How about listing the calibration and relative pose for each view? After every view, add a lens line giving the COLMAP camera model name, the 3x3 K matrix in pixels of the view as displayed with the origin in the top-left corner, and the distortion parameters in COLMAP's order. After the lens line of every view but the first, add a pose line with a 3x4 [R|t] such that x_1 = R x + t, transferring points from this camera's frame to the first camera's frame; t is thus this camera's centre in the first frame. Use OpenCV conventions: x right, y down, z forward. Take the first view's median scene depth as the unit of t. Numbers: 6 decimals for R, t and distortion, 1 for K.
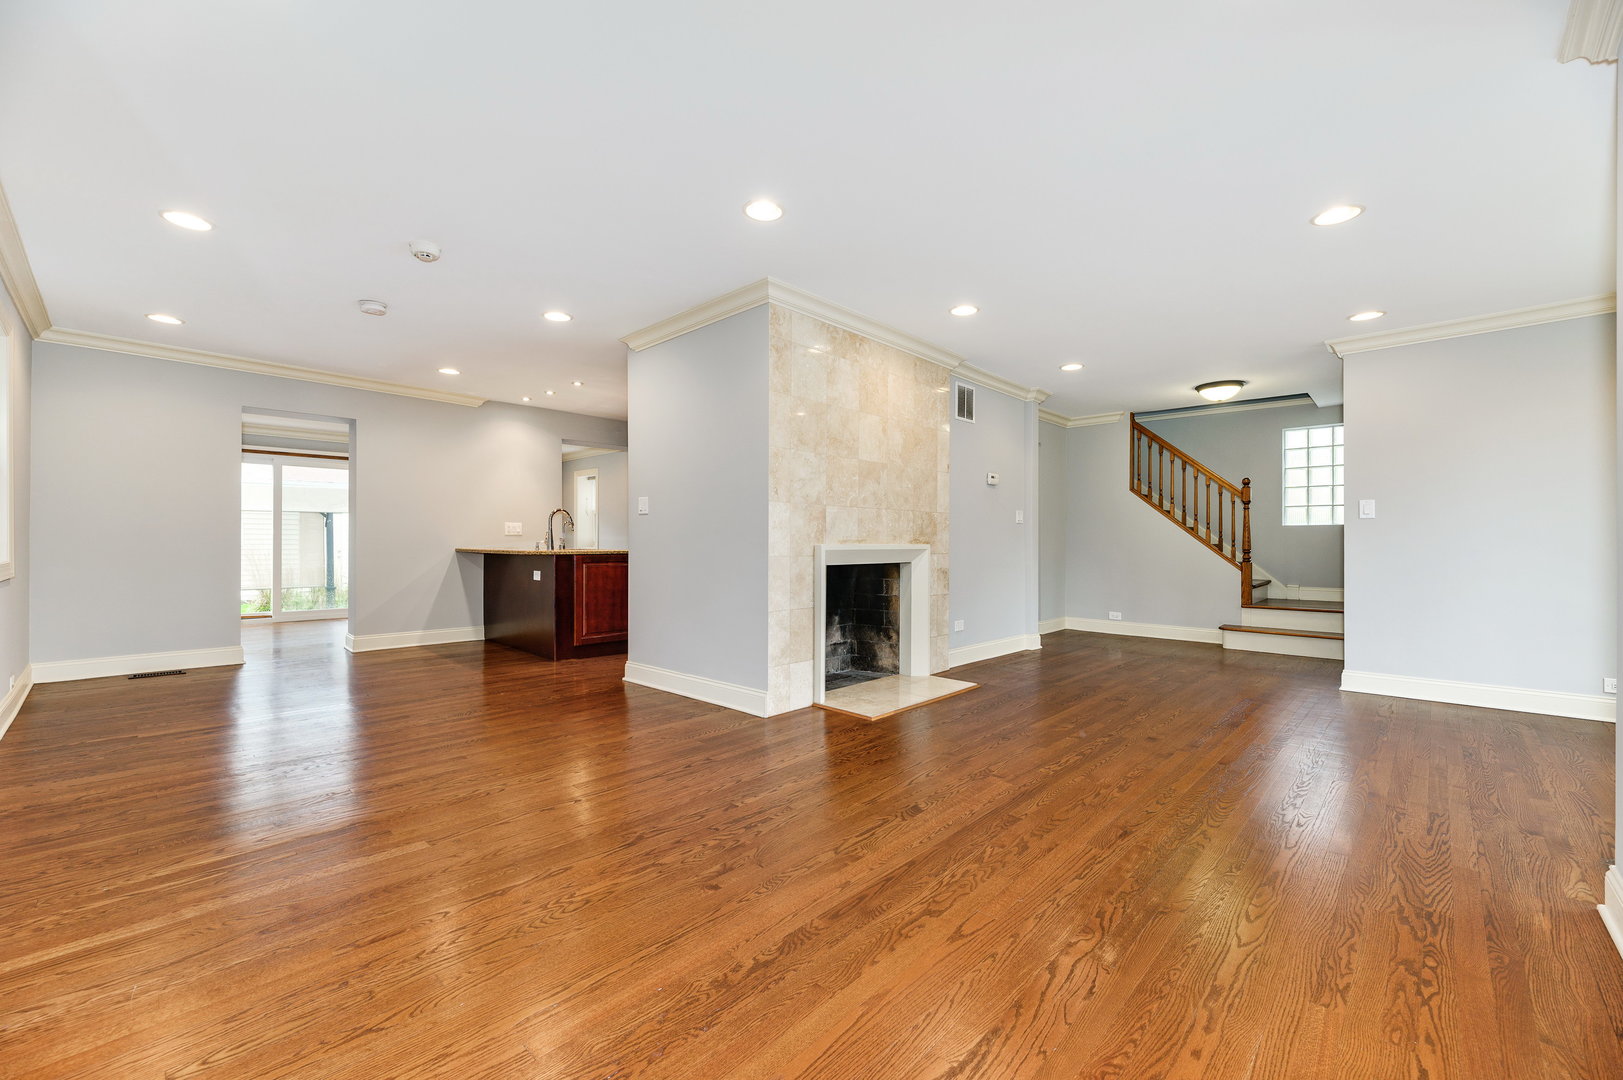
lens RADIAL K [[654.6, 0, 811.5], [0, 654.6, 540.0], [0, 0, 1]] dist [-0.001088, -0.000166]
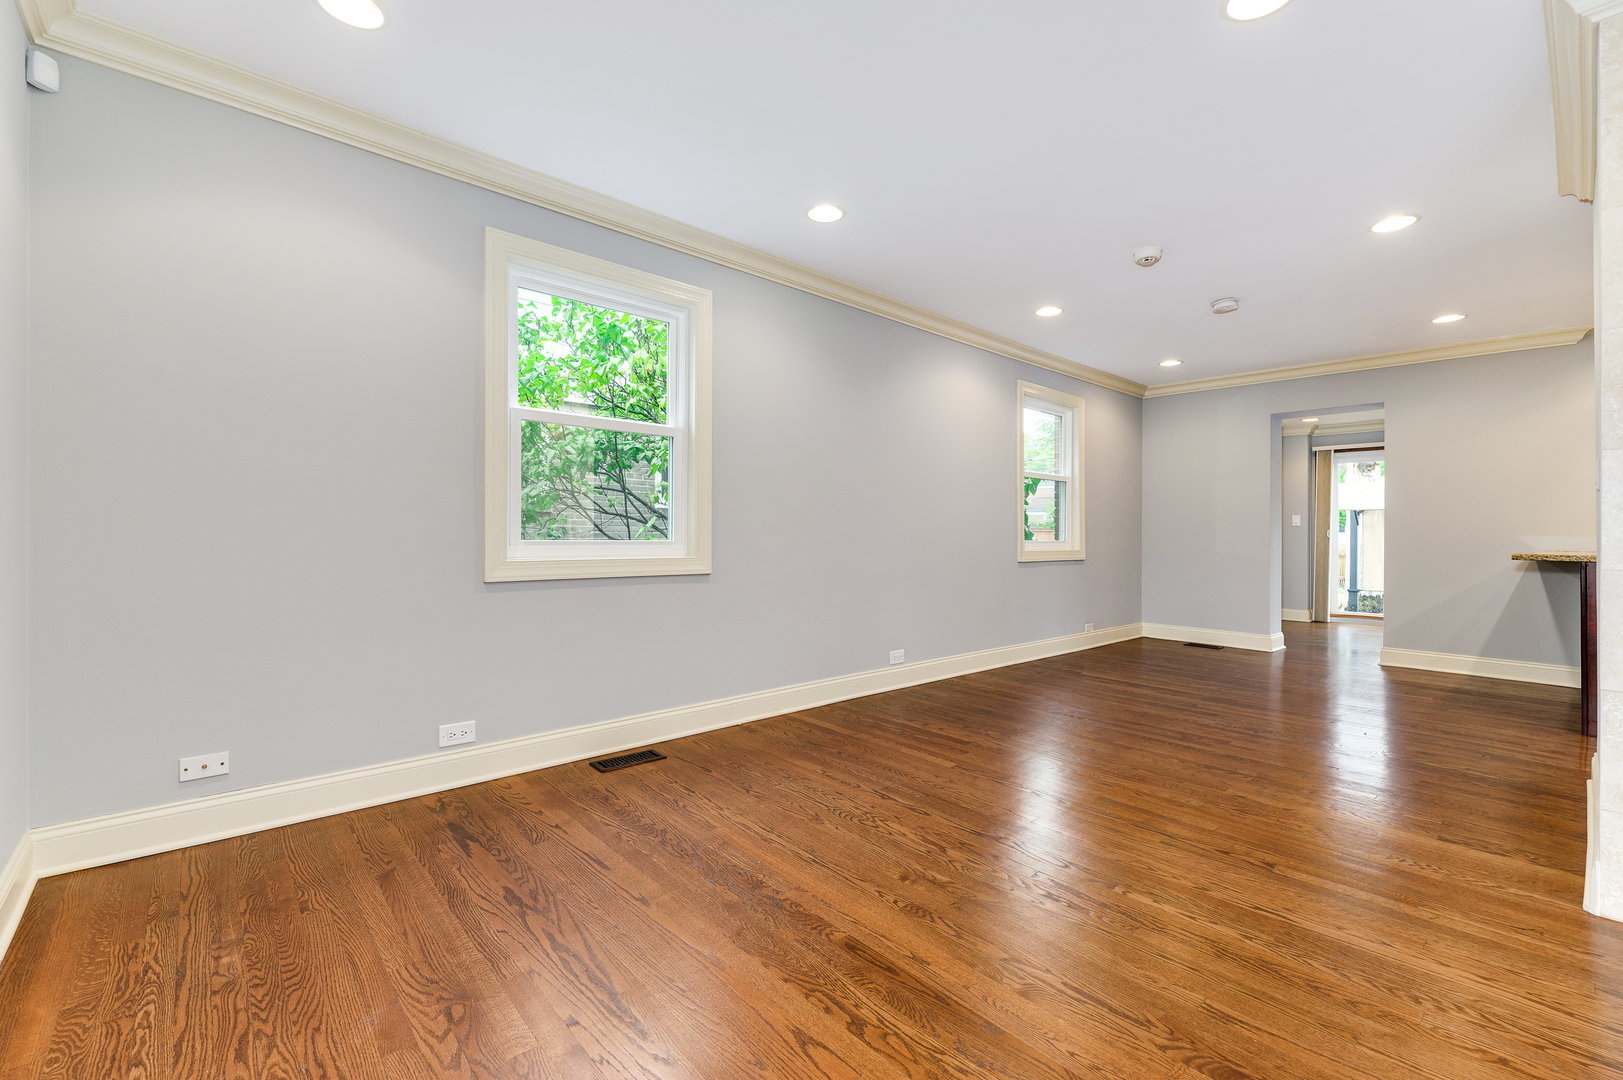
lens RADIAL K [[673.0, 0, 801.0], [0, 673.0, 532.9], [0, 0, 1]] dist [0.001397, 0.000108]
pose [[-0.077265, -0.005051, -0.996998, 0.584628], [-0.008799, 0.999952, -0.004384, 0.008125], [0.996972, 0.008434, -0.077306, 0.606578]]
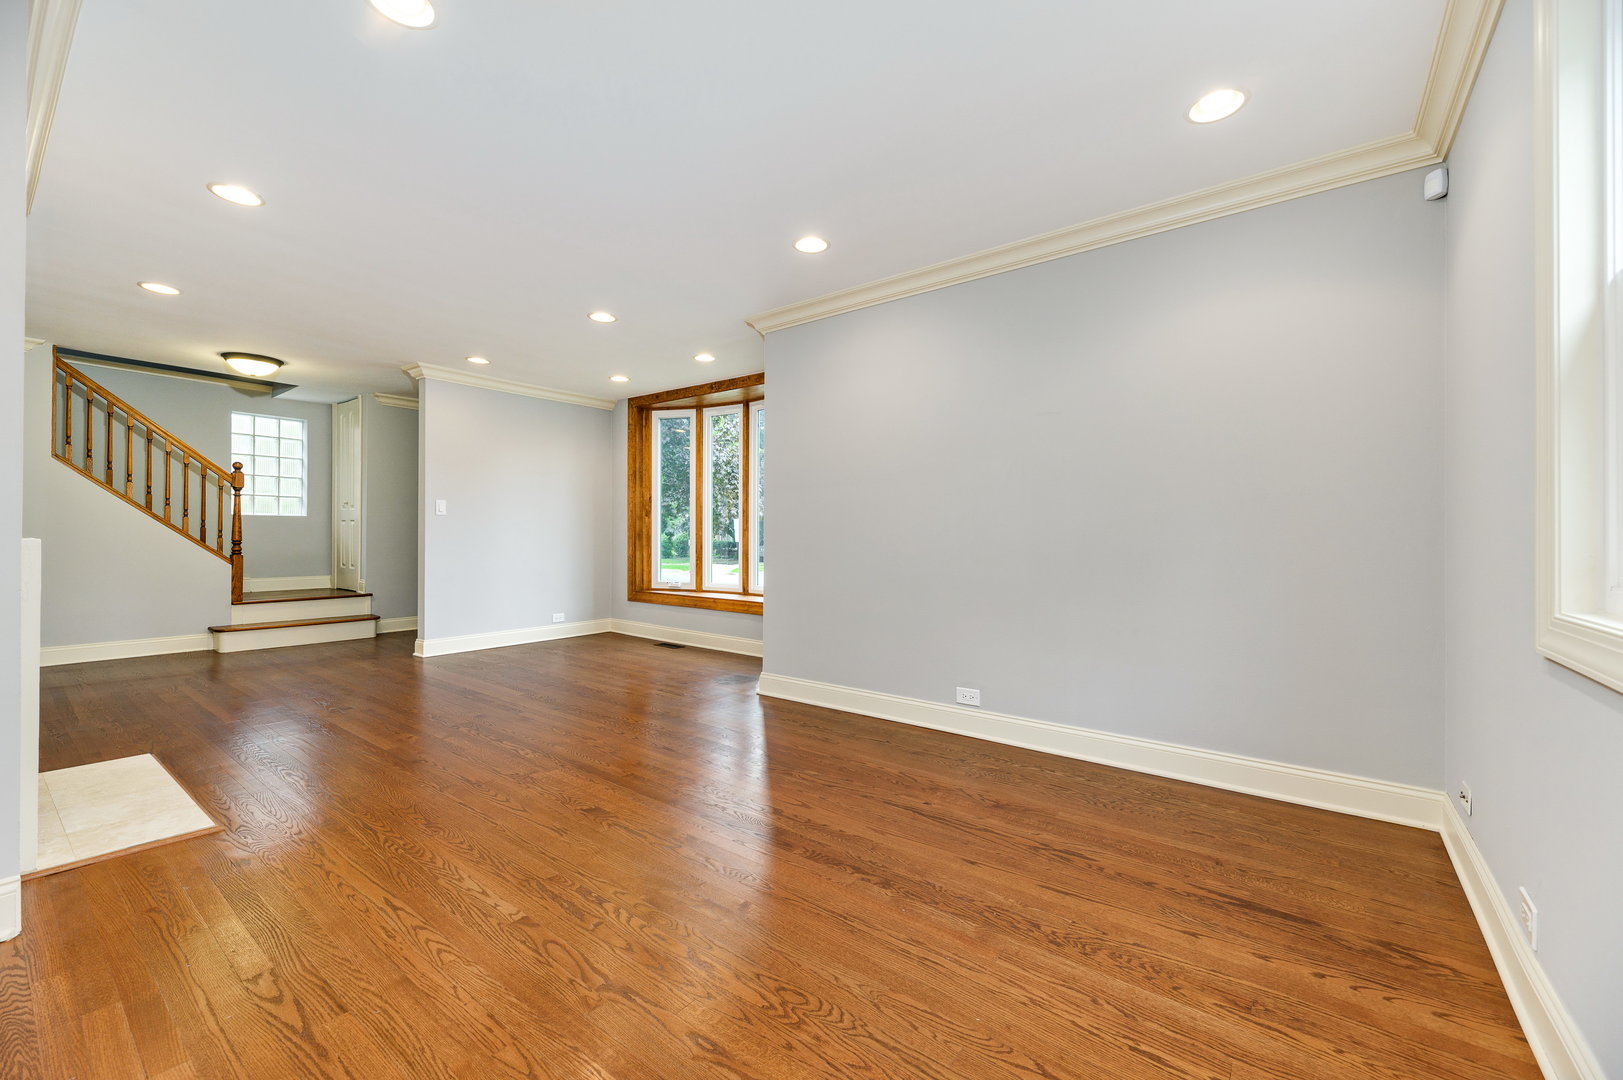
lens RADIAL K [[673.0, 0, 801.0], [0, 673.0, 532.9], [0, 0, 1]] dist [0.001397, 0.000108]
pose [[-0.111603, 0.001962, 0.993751, -0.742018], [-0.010951, 0.999935, -0.003204, -0.003226], [-0.993693, -0.011240, -0.111574, 0.682681]]
